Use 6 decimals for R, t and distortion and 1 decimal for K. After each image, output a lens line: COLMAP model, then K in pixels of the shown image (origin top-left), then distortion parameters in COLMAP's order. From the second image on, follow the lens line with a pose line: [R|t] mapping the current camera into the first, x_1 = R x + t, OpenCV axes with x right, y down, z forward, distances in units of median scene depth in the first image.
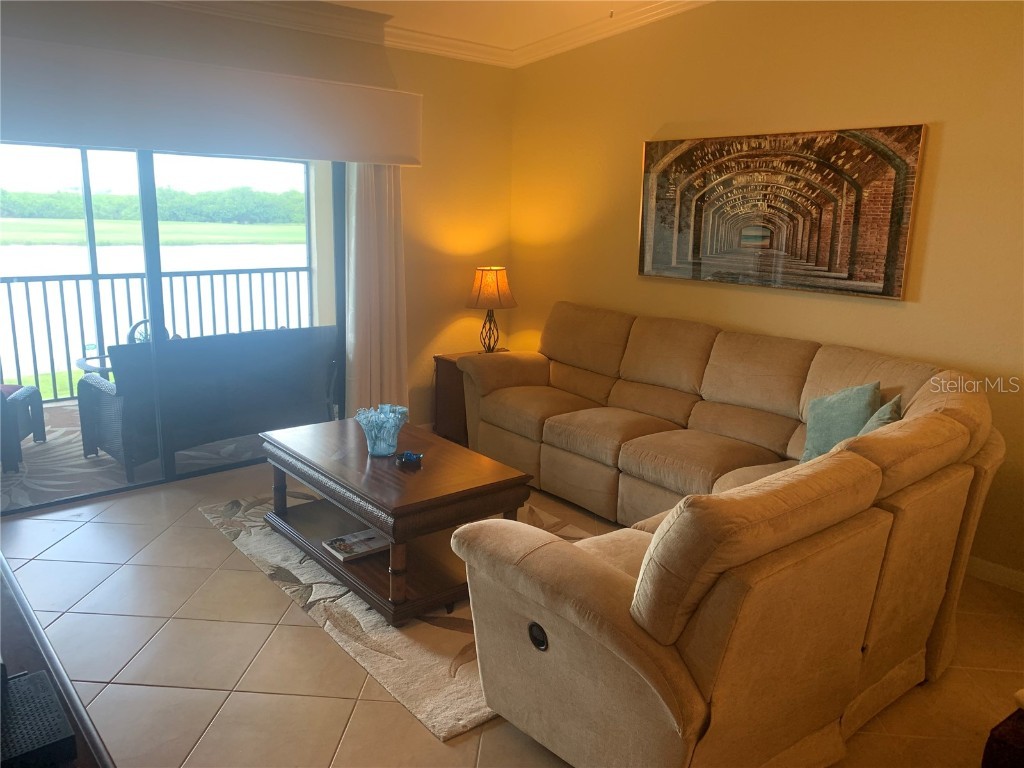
lens RADIAL K [[779.0, 0, 509.2], [0, 779.0, 380.4], [0, 0, 1]] dist [0.017352, -0.023080]
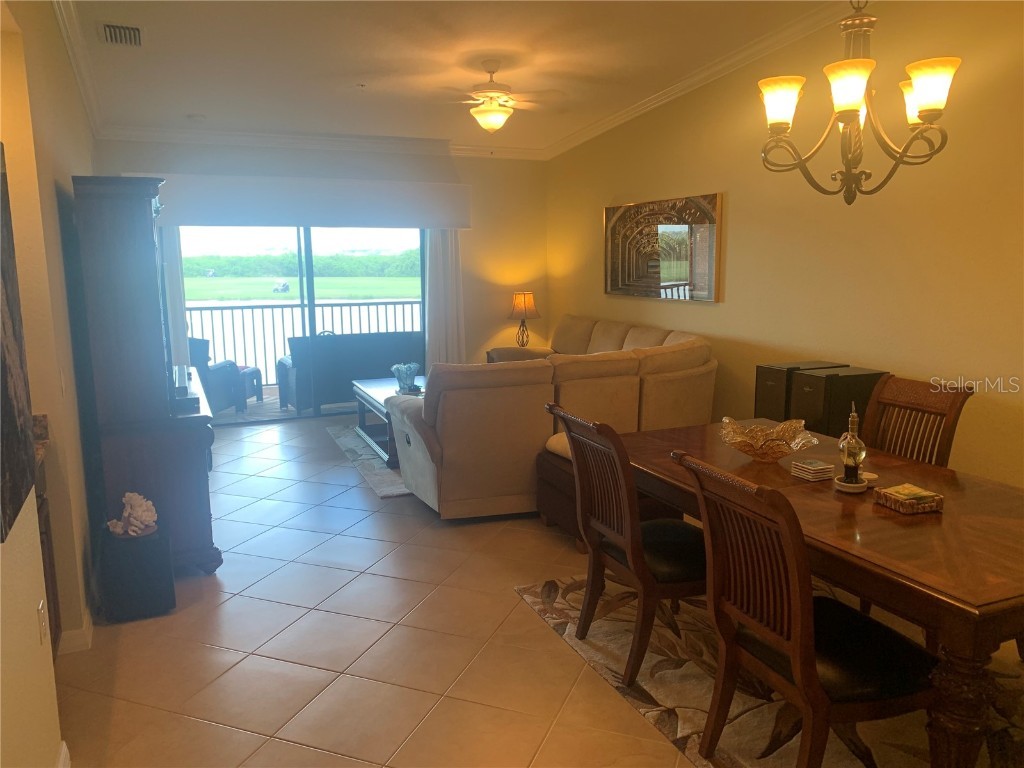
lens RADIAL K [[779.0, 0, 514.9], [0, 779.0, 388.0], [0, 0, 1]] dist [0.017352, -0.023080]
pose [[0.957951, 0.014630, -0.286560, 0.450125], [-0.029757, 0.998380, -0.048502, 0.128326], [0.285386, 0.054990, 0.956834, -0.496583]]
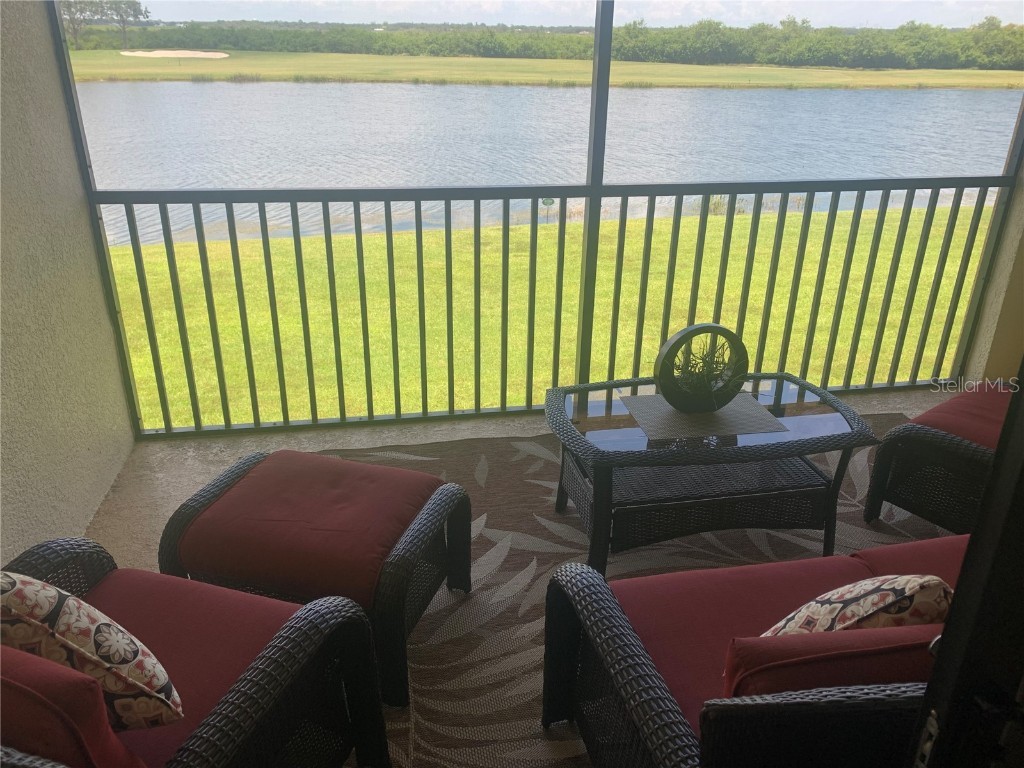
lens RADIAL K [[779.0, 0, 515.1], [0, 779.0, 383.4], [0, 0, 1]] dist [0.017352, -0.023080]
pose [[0.861496, 0.197705, -0.467693, -0.452316], [-0.106227, 0.970877, 0.214740, -0.161366], [0.496528, -0.135316, 0.857409, 0.761583]]
